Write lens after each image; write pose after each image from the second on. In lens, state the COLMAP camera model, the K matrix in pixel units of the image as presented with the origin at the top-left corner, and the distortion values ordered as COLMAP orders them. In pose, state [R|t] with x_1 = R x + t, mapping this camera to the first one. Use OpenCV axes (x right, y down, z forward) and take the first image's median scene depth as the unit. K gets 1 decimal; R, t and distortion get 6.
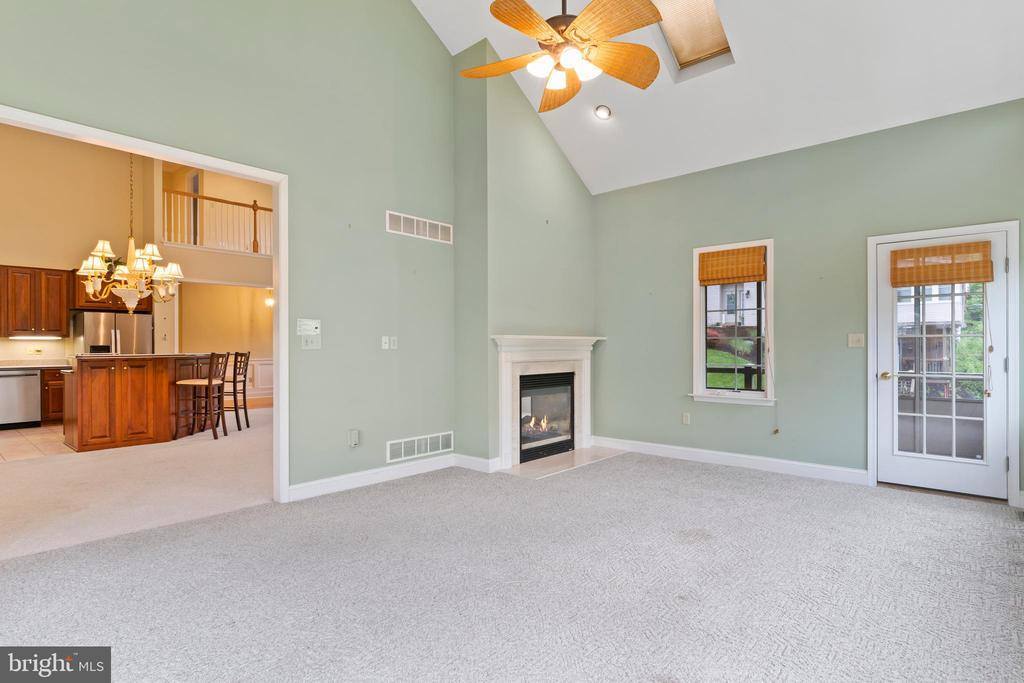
lens RADIAL K [[526.7, 0, 512.5], [0, 526.7, 345.0], [0, 0, 1]] dist [-0.007226, 0.003861]
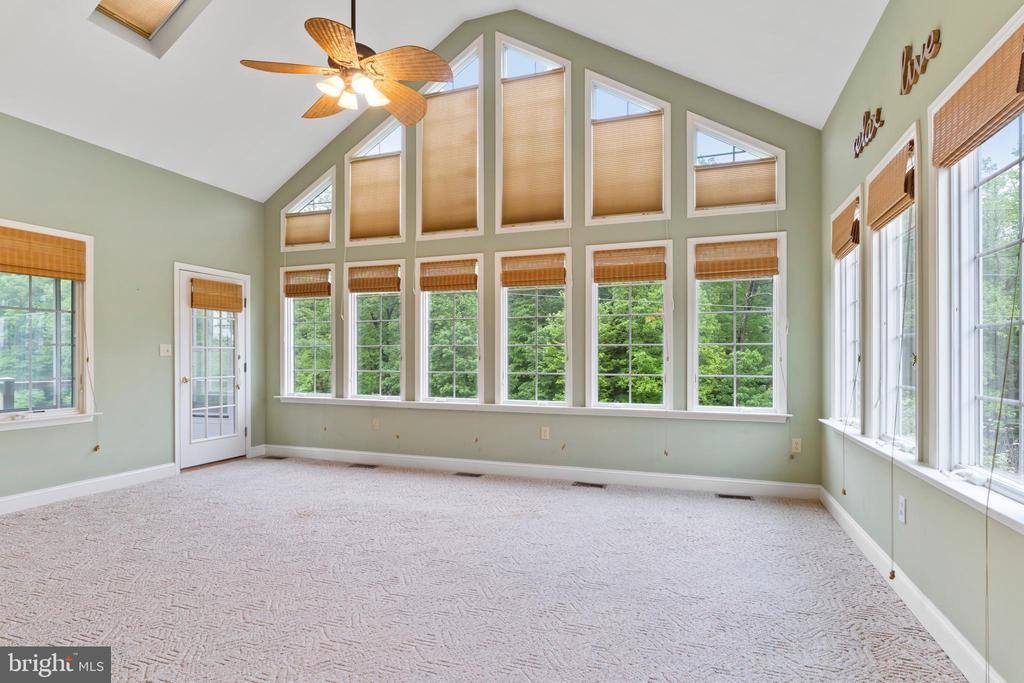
lens RADIAL K [[526.7, 0, 504.0], [0, 526.7, 363.2], [0, 0, 1]] dist [-0.007226, 0.003861]
pose [[-0.360712, -0.006270, 0.932656, -0.404235], [0.006181, 0.999939, 0.009113, 0.008228], [-0.932657, 0.009052, -0.360651, 0.444710]]
